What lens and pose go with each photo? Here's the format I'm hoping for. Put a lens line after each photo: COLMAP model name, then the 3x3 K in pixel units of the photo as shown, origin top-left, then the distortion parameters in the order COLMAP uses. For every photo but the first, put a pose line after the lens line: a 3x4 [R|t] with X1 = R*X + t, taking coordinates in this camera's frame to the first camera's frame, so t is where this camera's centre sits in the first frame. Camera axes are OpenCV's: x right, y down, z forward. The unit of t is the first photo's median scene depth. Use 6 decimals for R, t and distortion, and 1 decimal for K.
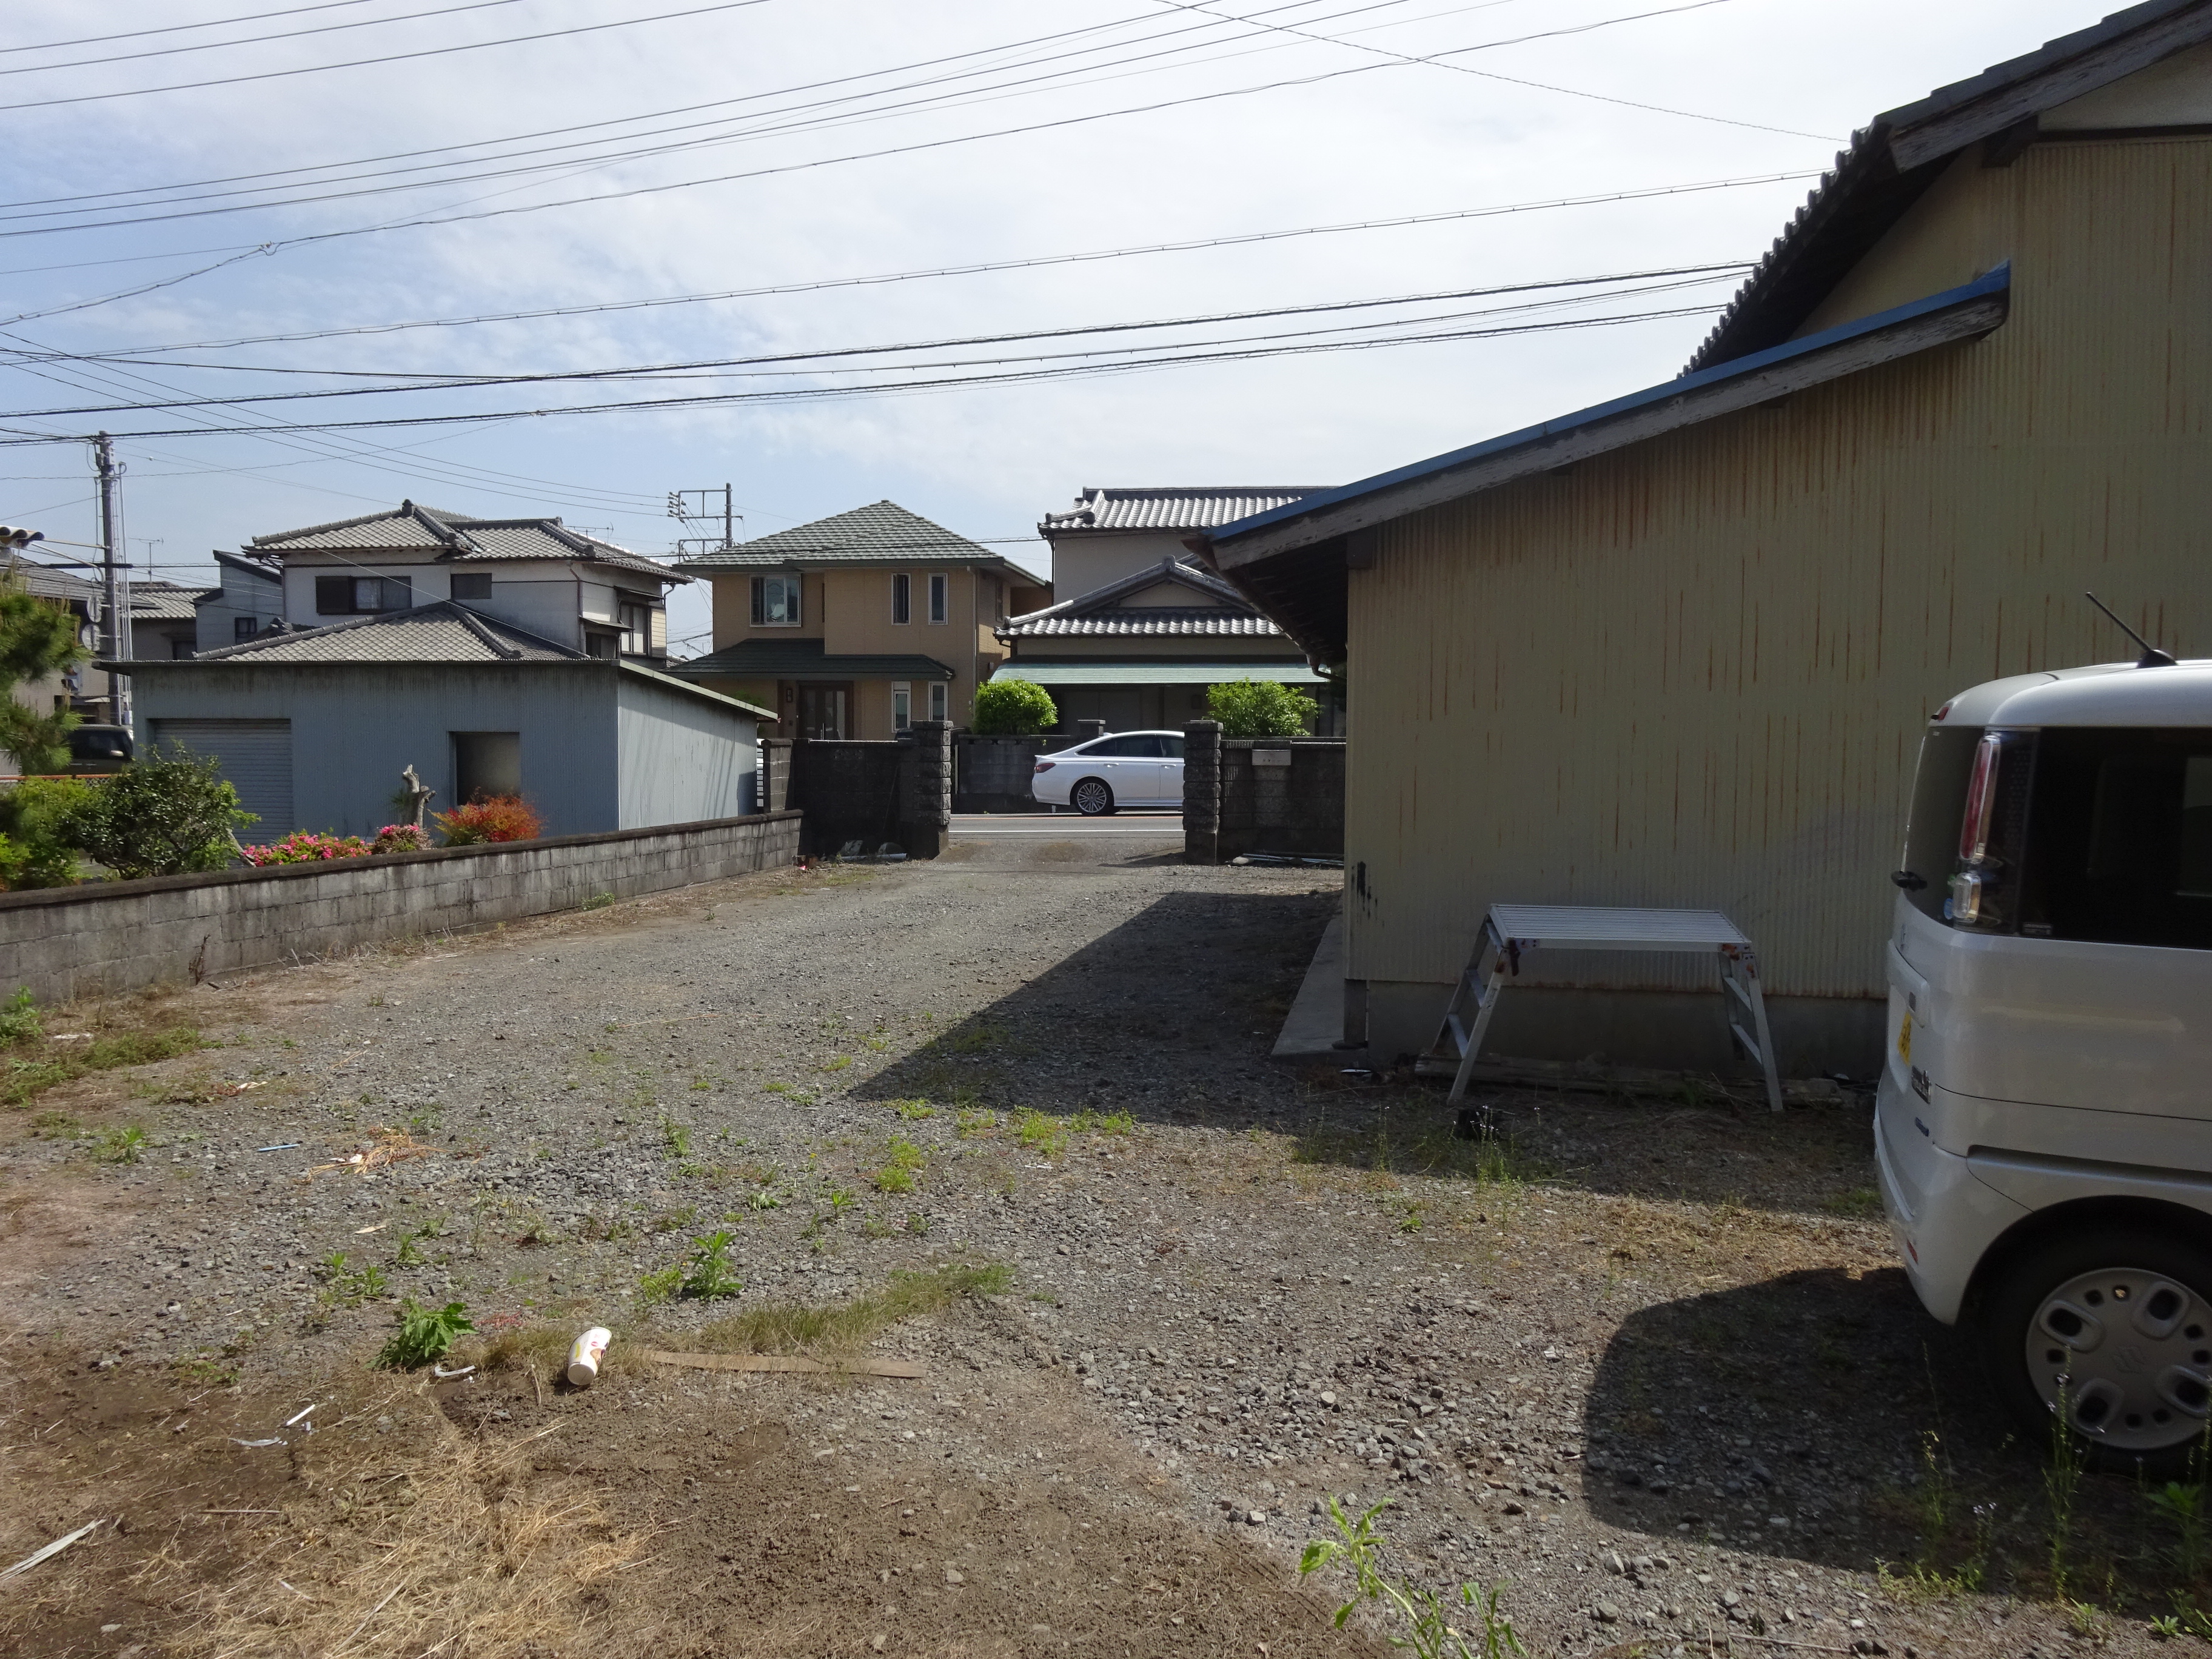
lens RADIAL K [[1554.1, 0, 1095.6], [0, 1554.1, 839.1], [0, 0, 1]] dist [0.005084, -0.001618]
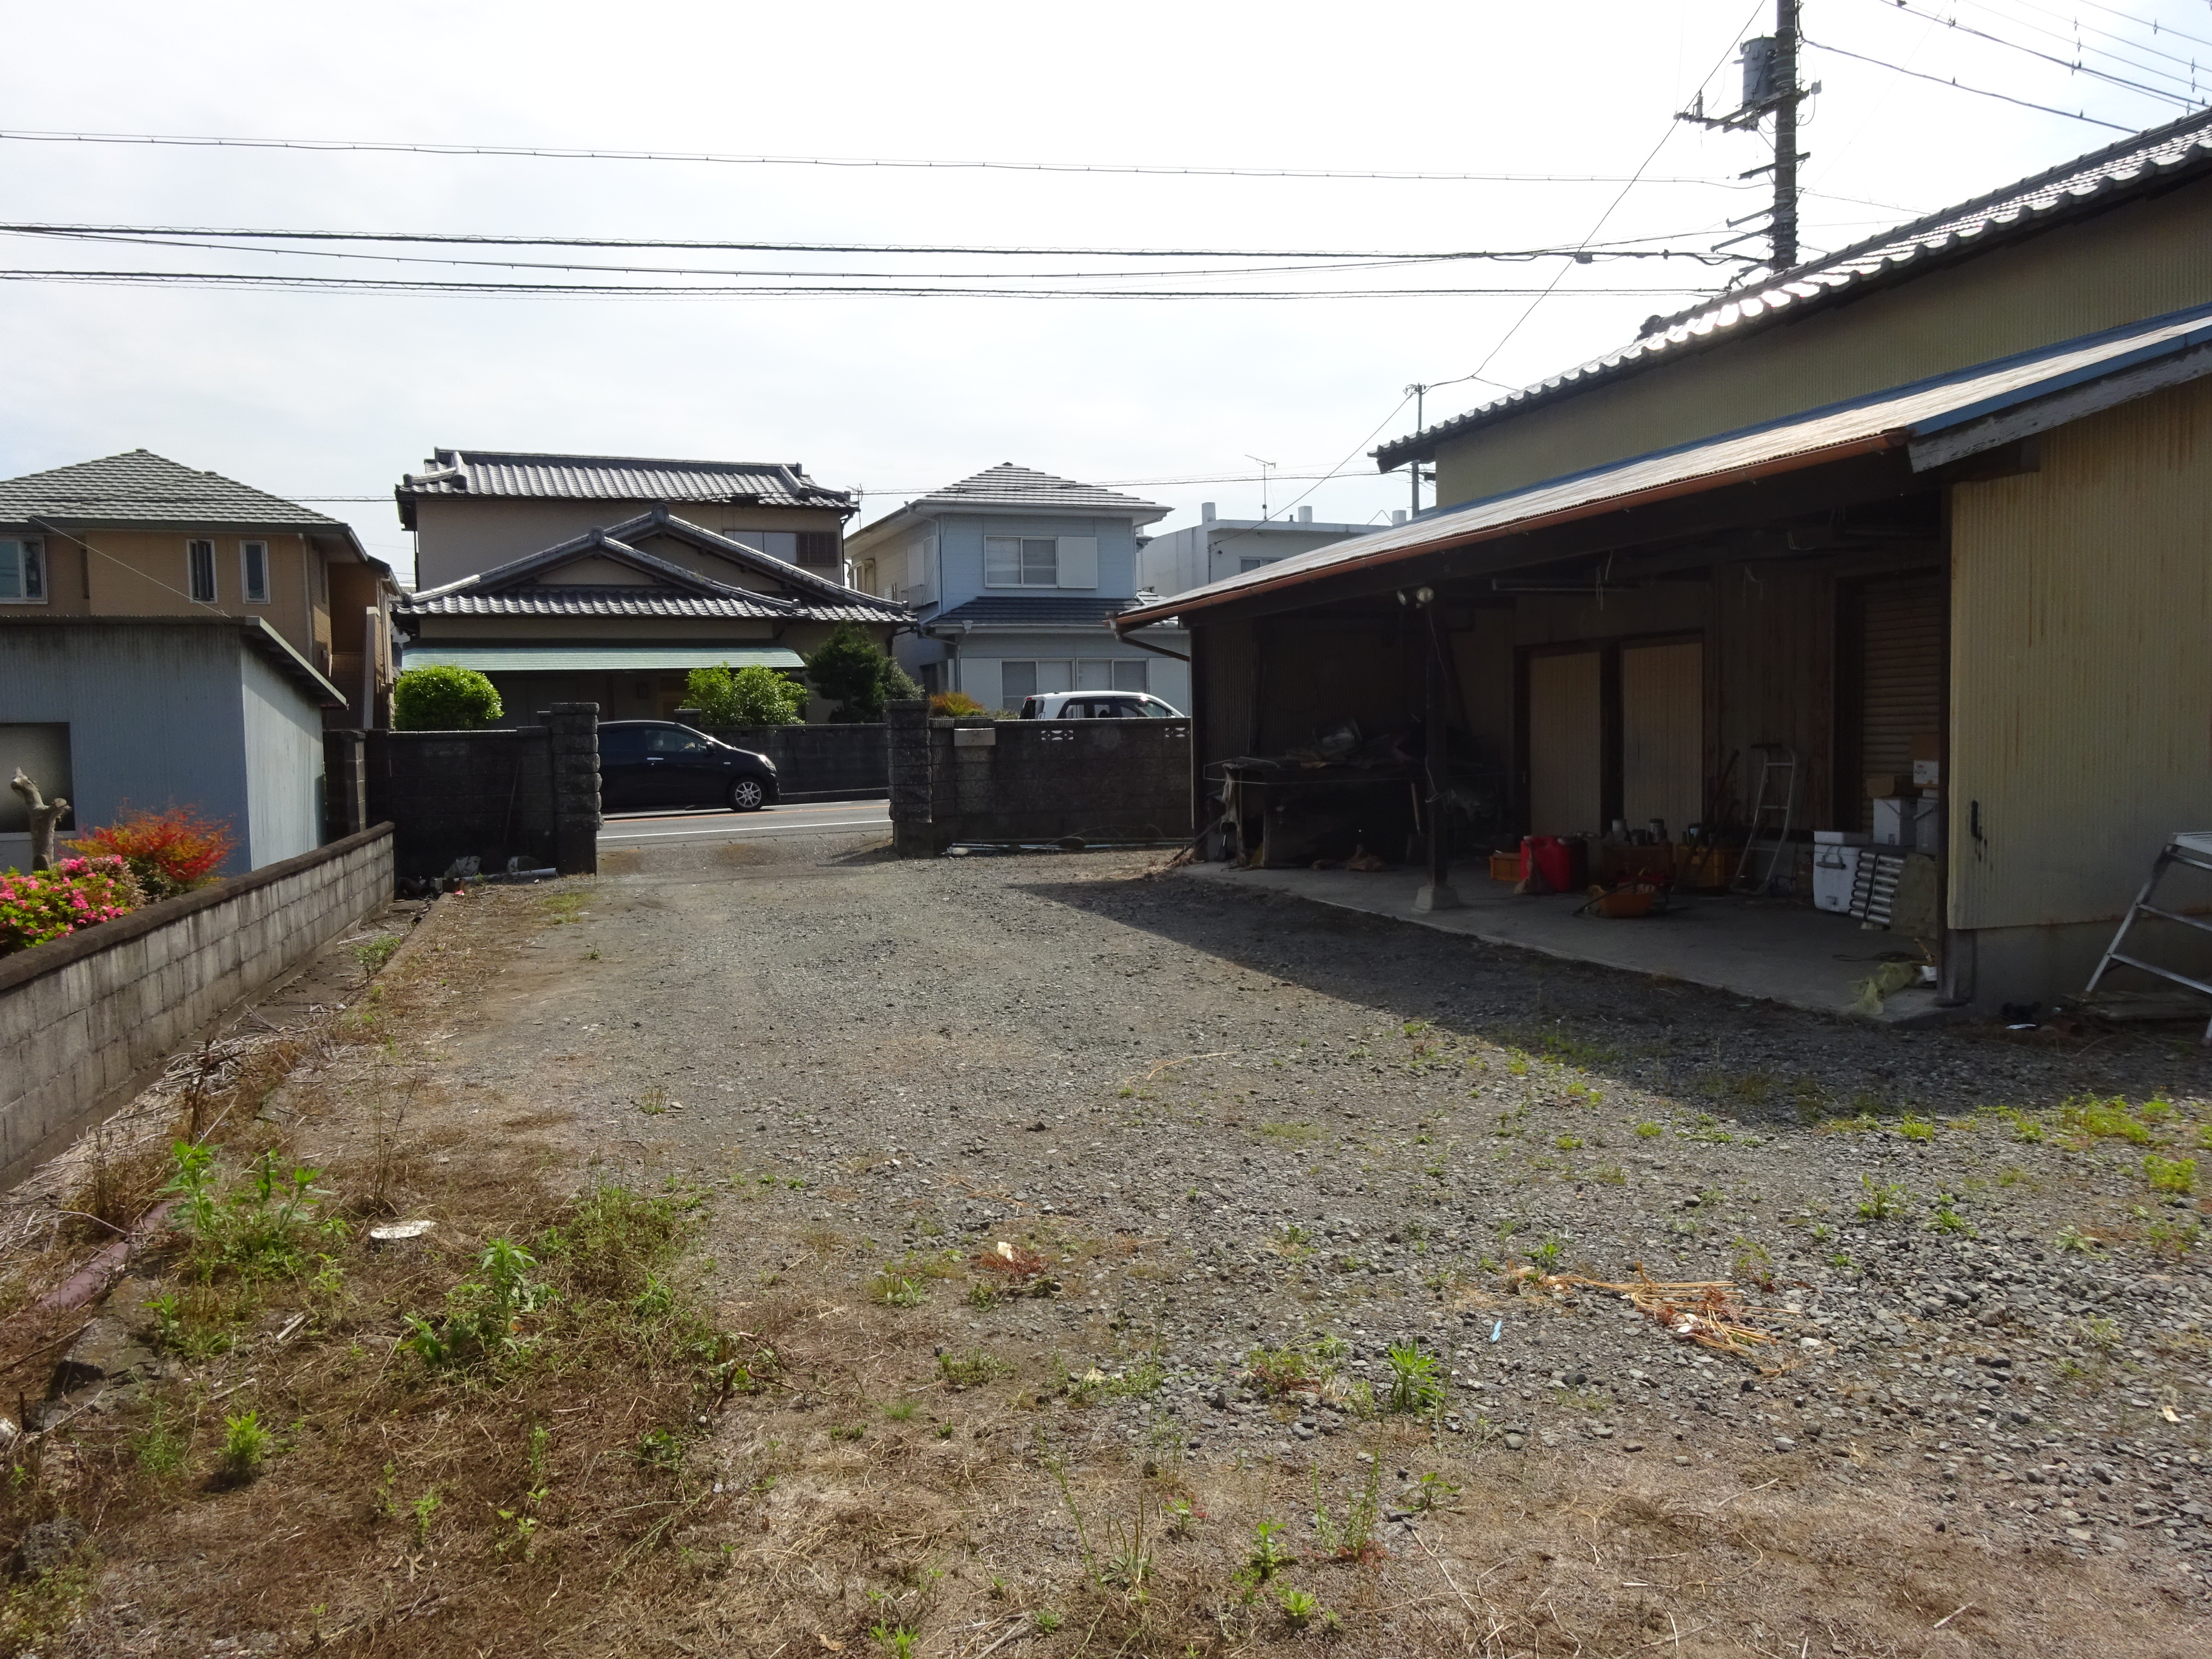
lens RADIAL K [[1554.1, 0, 1095.6], [0, 1554.1, 839.1], [0, 0, 1]] dist [0.005084, -0.001618]
pose [[0.877110, -0.056549, 0.476950, -0.156268], [0.056317, 0.998303, 0.014796, -0.001131], [-0.476977, 0.013883, 0.878806, 0.093864]]
